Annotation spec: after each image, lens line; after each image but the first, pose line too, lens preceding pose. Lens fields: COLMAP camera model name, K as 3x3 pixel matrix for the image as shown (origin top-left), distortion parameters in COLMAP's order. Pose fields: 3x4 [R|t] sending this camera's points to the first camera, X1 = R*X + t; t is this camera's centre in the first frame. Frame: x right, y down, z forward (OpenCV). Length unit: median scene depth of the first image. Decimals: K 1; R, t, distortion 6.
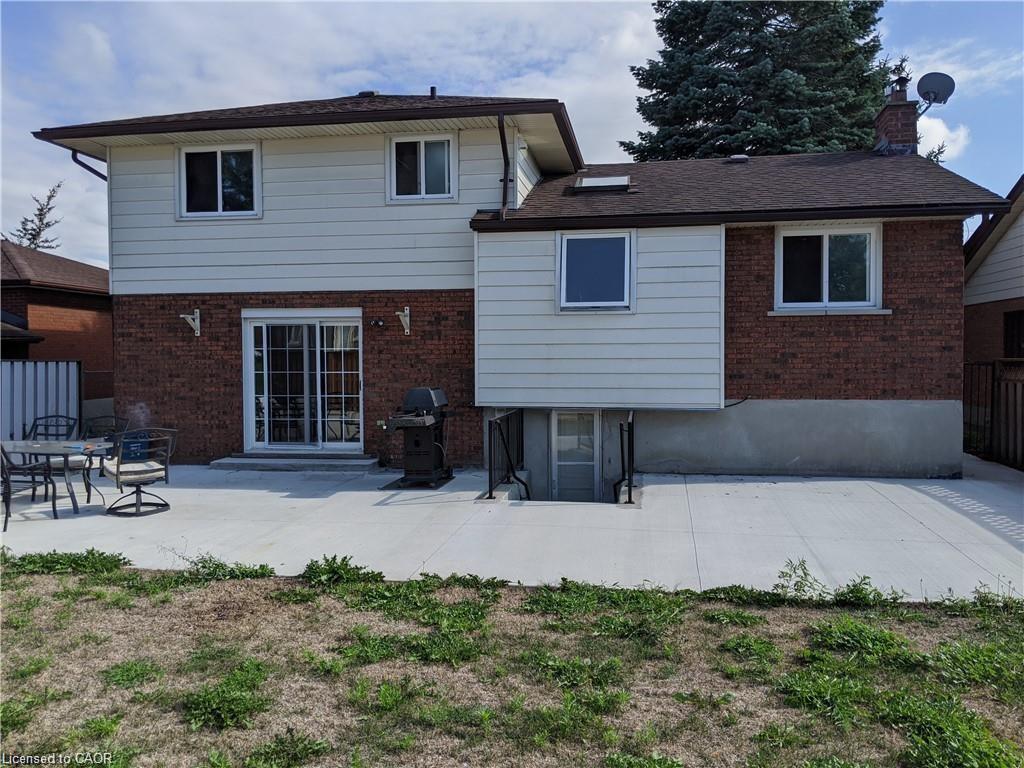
lens RADIAL K [[813.1, 0, 513.1], [0, 813.1, 382.6], [0, 0, 1]] dist [-0.025682, -0.024051]
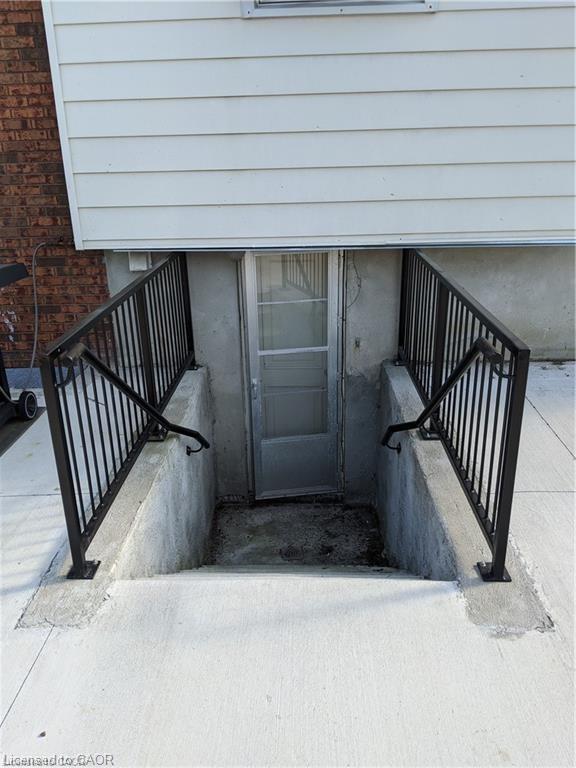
lens RADIAL K [[609.8, 0, 288.9], [0, 609.8, 387.4], [0, 0, 1]] dist [-0.025682, -0.024051]
pose [[0.991545, -0.056865, 0.116639, 0.026750], [0.015108, 0.943344, 0.331472, -0.008818], [-0.128880, -0.326908, 0.936227, 0.624473]]
